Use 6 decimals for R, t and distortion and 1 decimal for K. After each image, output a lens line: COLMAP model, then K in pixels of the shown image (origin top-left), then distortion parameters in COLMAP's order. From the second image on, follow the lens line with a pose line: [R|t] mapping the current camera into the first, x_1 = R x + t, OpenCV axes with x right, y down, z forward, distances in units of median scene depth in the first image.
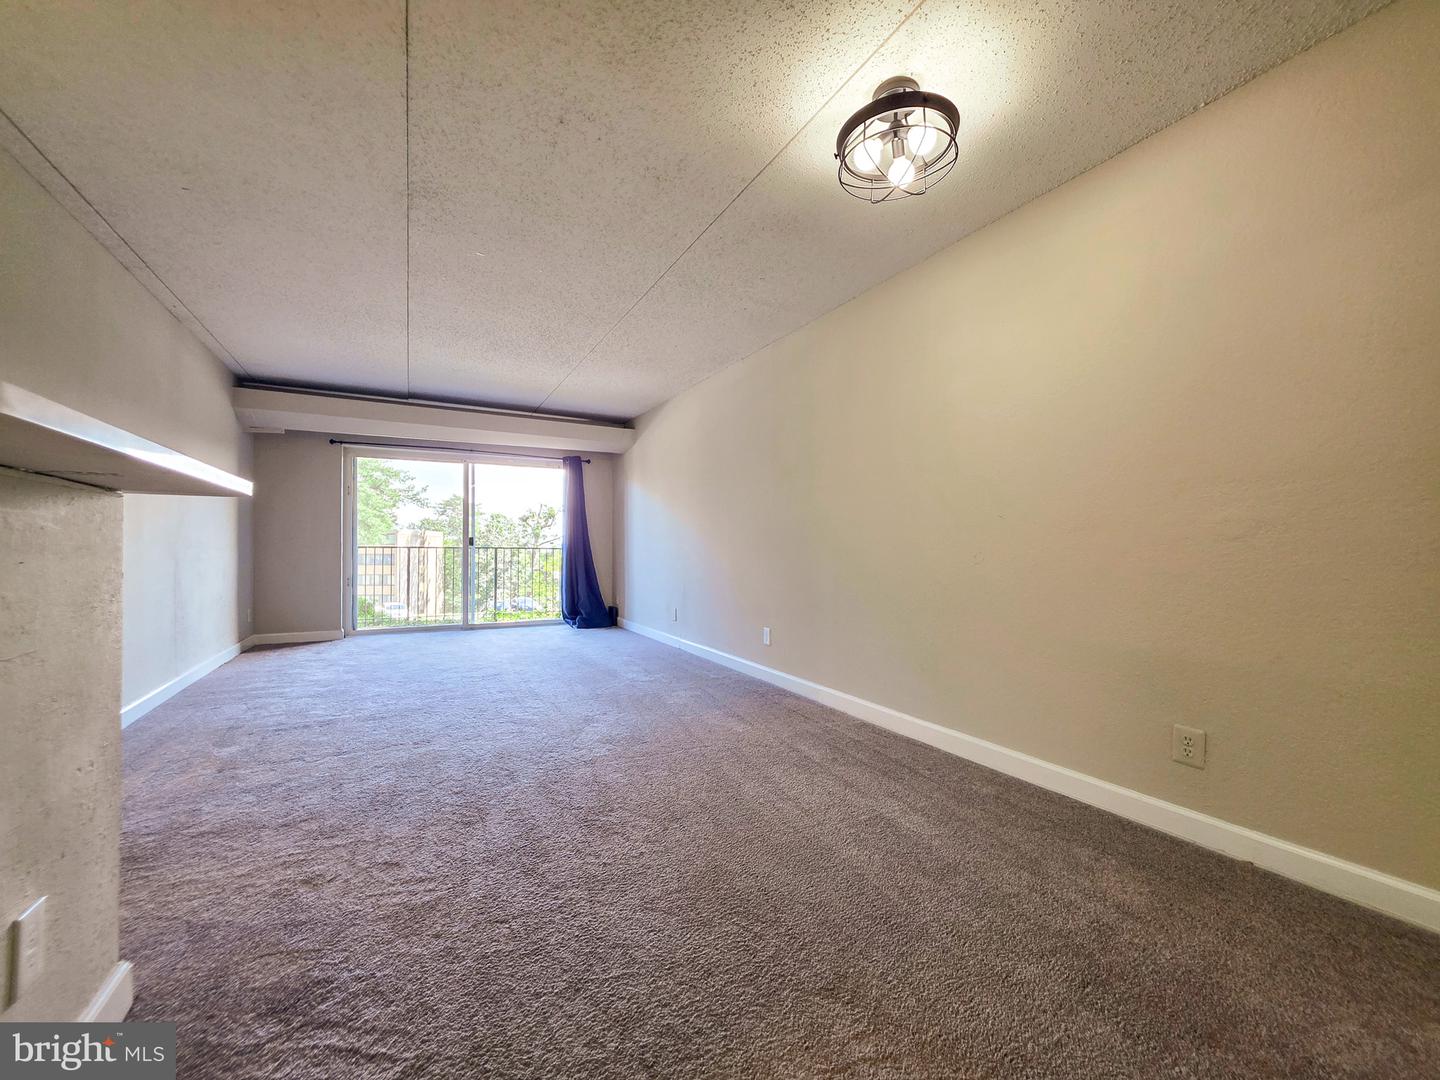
lens RADIAL K [[582.9, 0, 723.7], [0, 582.9, 545.8], [0, 0, 1]] dist [0.002098, -0.000121]
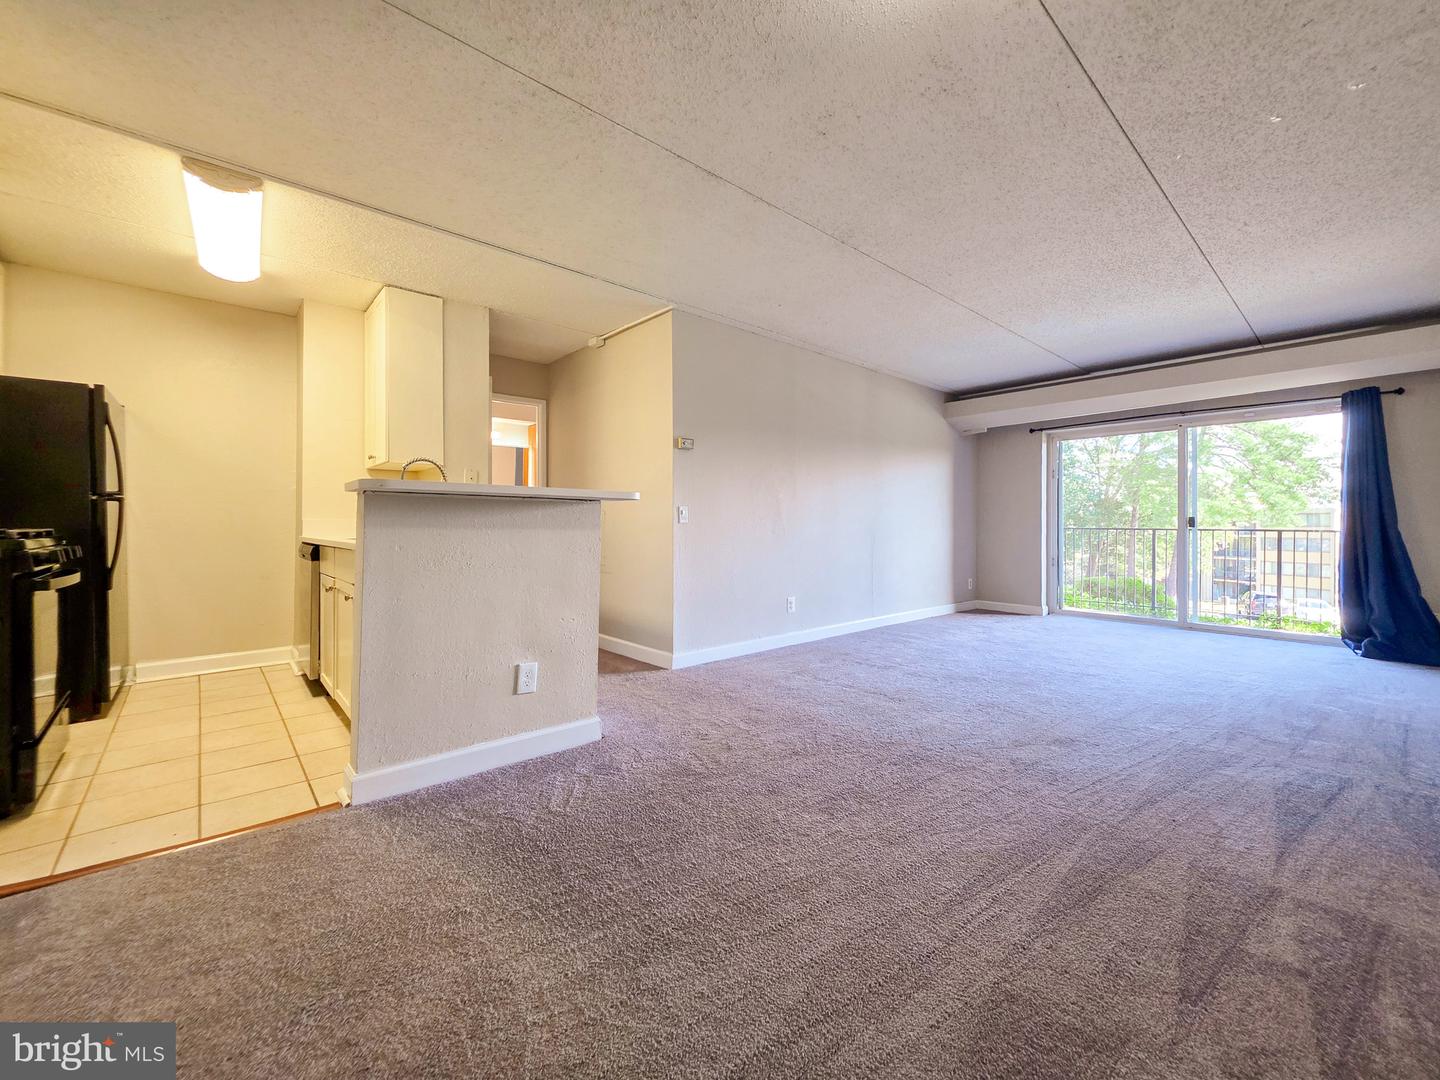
lens RADIAL K [[582.9, 0, 724.3], [0, 582.9, 523.5], [0, 0, 1]] dist [0.002098, -0.000121]
pose [[0.238161, -0.005050, -0.971212, 0.283941], [-0.002387, 0.999980, -0.005785, 0.000531], [0.971223, 0.003696, 0.238145, 0.222632]]
